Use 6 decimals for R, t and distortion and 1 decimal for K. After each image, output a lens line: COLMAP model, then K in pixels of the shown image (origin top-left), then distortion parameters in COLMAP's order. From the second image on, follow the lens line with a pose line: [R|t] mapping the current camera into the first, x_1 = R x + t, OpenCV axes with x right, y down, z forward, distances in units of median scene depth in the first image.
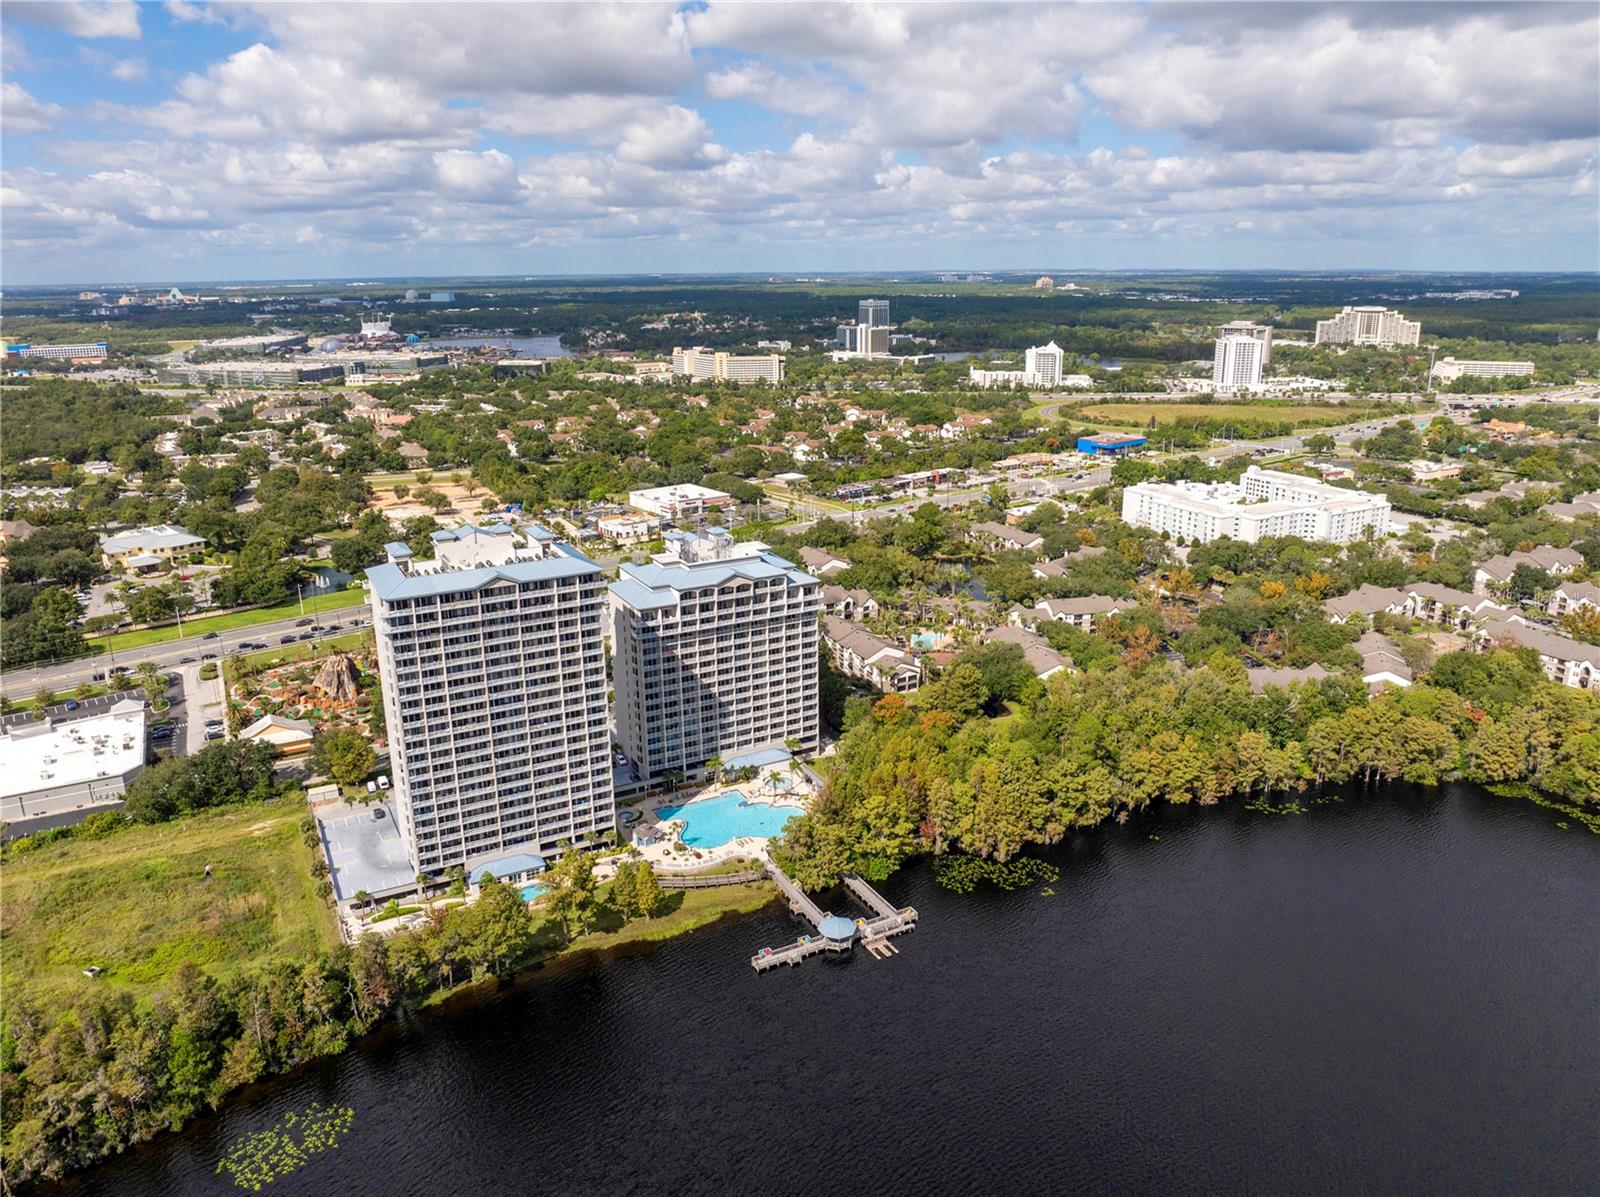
lens RADIAL K [[1136.6, 0, 809.3], [0, 1136.6, 589.9], [0, 0, 1]] dist [-0.040952, 0.003584]
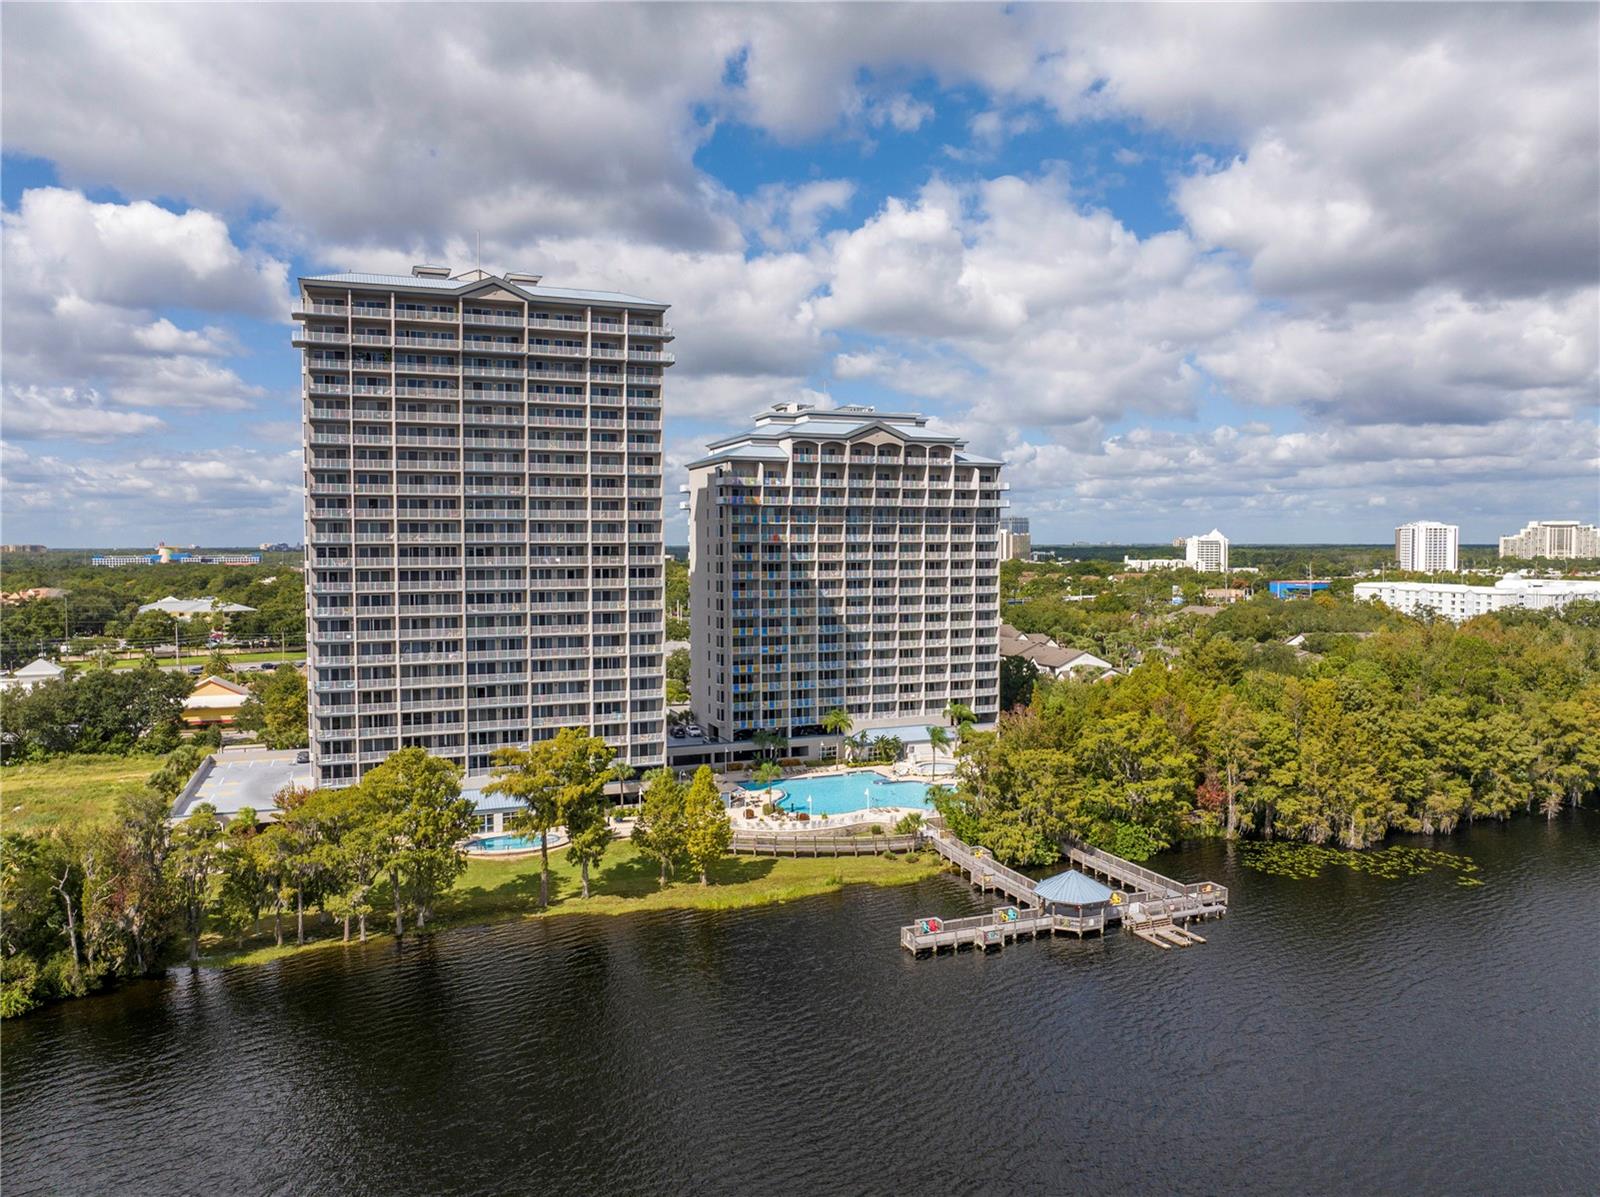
lens RADIAL K [[1125.4, 0, 804.5], [0, 1125.4, 599.9], [0, 0, 1]] dist [-0.083335, 0.085399]
pose [[0.993725, 0.012162, -0.111190, -0.033628], [-0.037572, 0.972607, -0.229401, 0.232365], [0.105354, 0.232139, 0.966960, 0.387799]]
